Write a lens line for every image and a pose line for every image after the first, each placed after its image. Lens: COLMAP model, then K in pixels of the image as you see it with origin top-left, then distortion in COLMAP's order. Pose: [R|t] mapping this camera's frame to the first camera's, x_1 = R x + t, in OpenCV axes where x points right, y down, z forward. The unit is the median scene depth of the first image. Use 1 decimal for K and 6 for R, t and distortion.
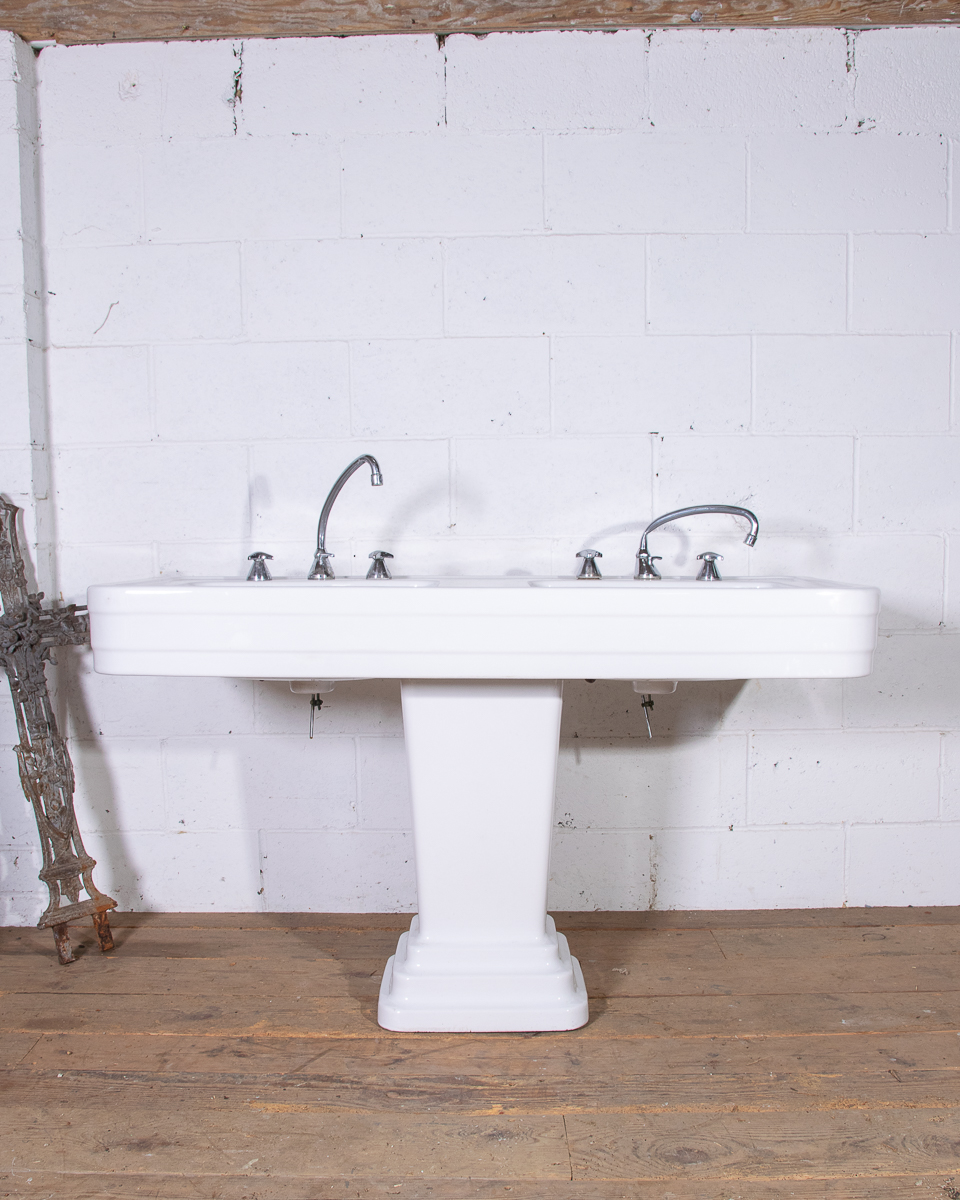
lens RADIAL K [[1331.8, 0, 467.7], [0, 1331.8, 649.7], [0, 0, 1]] dist [-0.134101, 0.150982]
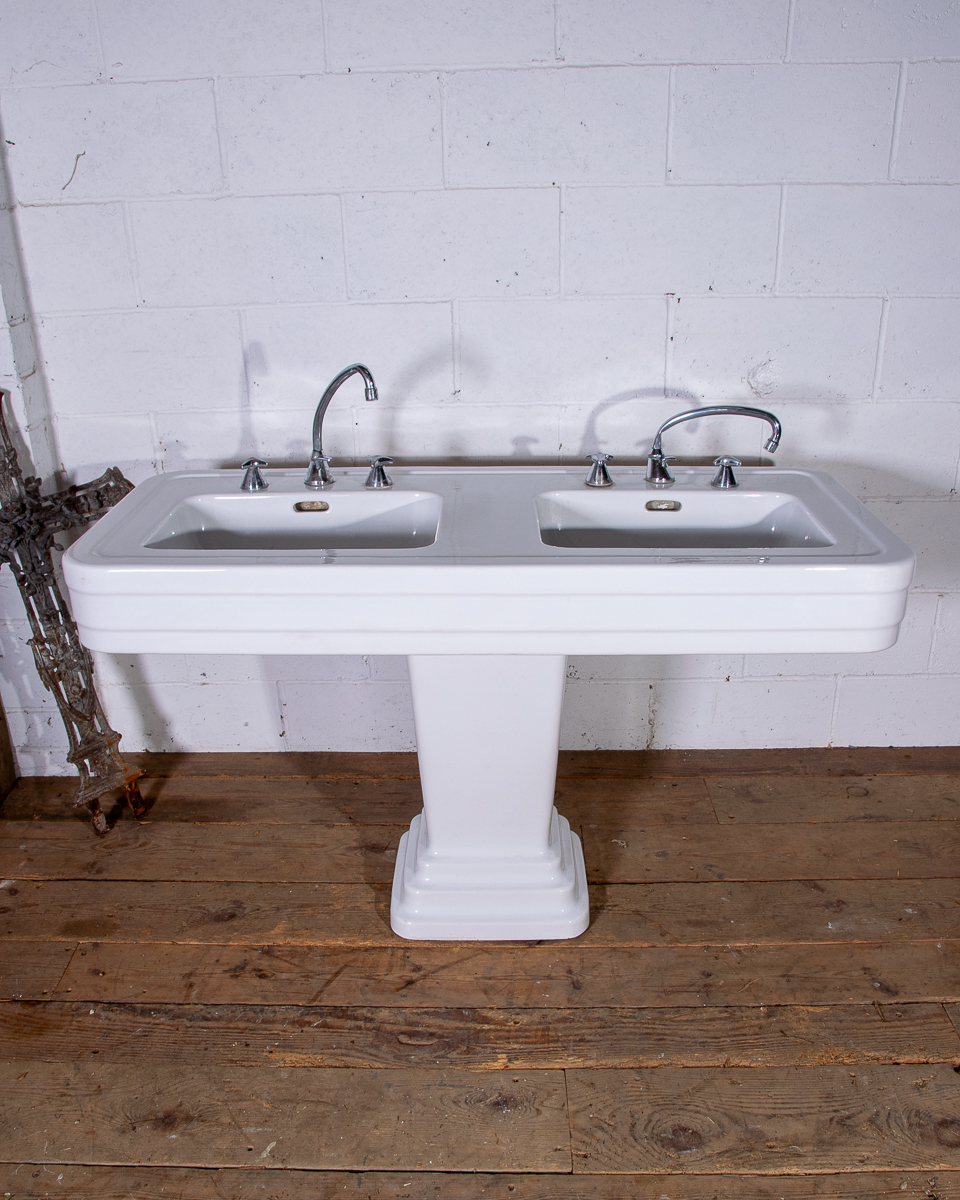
lens RADIAL K [[1097.7, 0, 472.7], [0, 1097.7, 631.5], [0, 0, 1]] dist [-0.126128, 0.117955]
pose [[0.999915, -0.007330, -0.010776, 0.007714], [0.010307, 0.950778, 0.309700, -0.182024], [0.007975, -0.309785, 0.950773, 0.204891]]
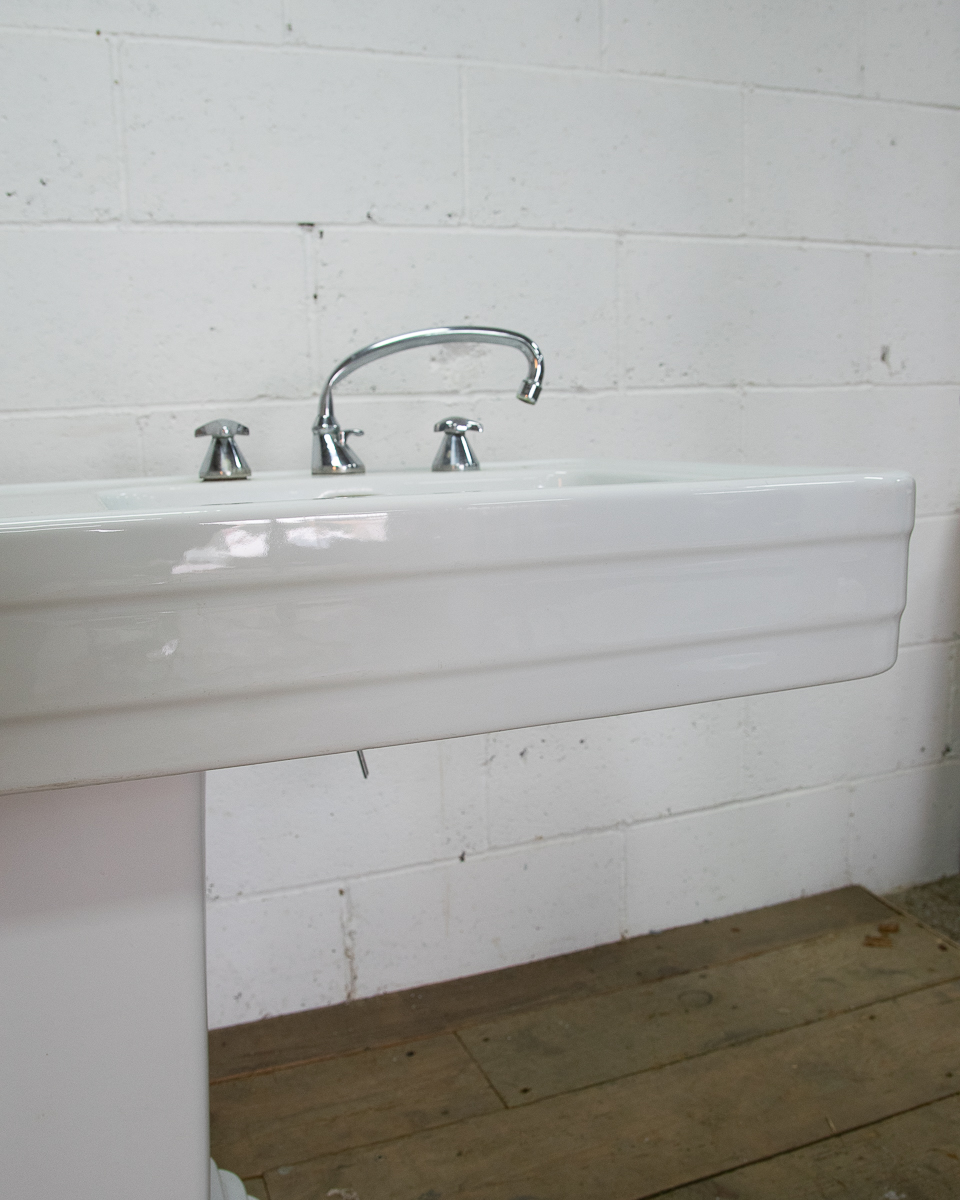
lens RADIAL K [[1085.8, 0, 477.3], [0, 1085.8, 591.7], [0, 0, 1]] dist [-0.127508, 0.108792]
pose [[0.926795, -0.081309, 0.366660, 0.025778], [0.061939, 0.996006, 0.064308, -0.029597], [-0.370424, -0.036890, 0.928130, 0.551902]]
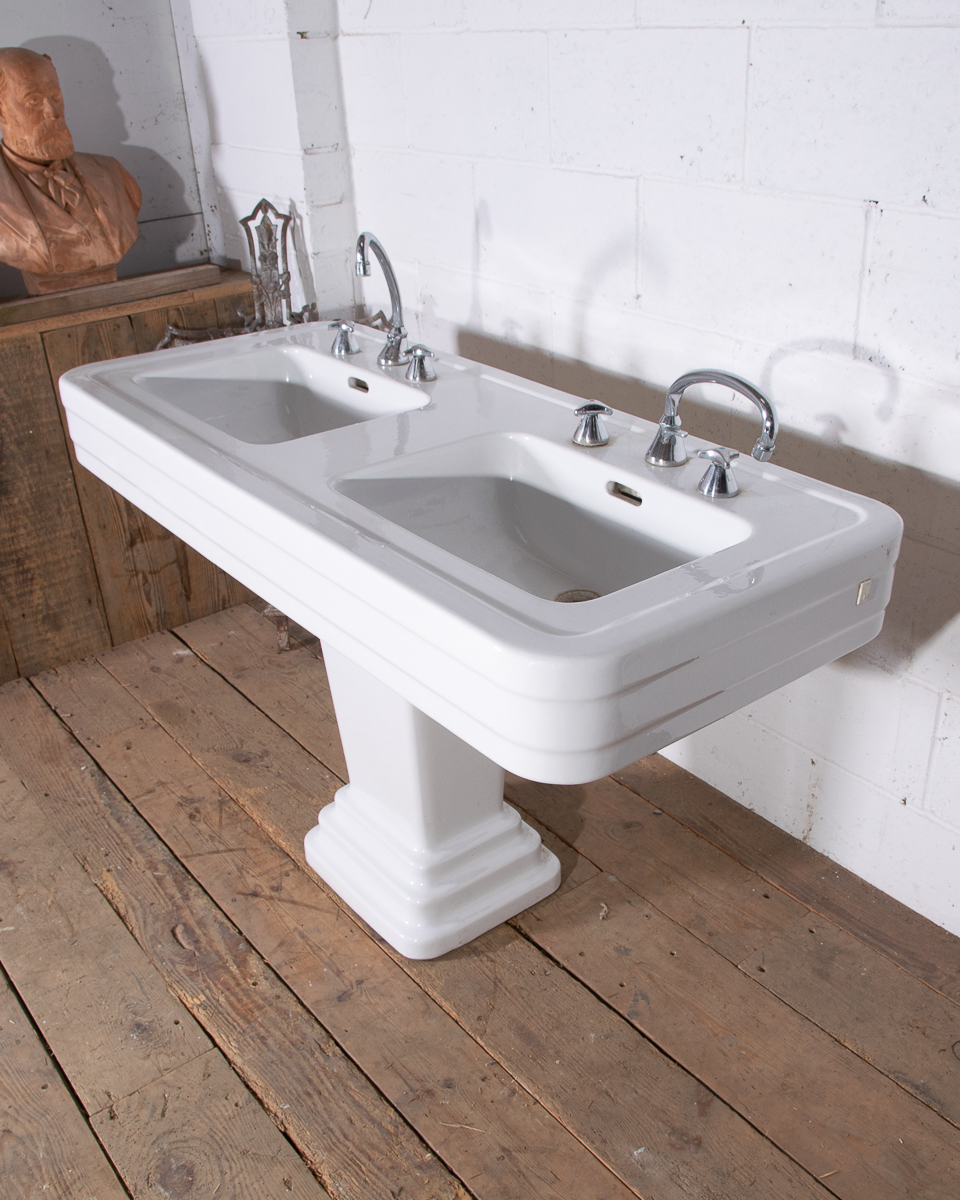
lens RADIAL K [[1175.4, 0, 515.8], [0, 1175.4, 637.3], [0, 0, 1]] dist [-0.125976, 0.112708]
pose [[0.636875, 0.363092, -0.680113, 0.486469], [-0.060779, 0.903057, 0.425200, -0.204772], [0.768567, -0.229463, 0.597203, 0.533602]]
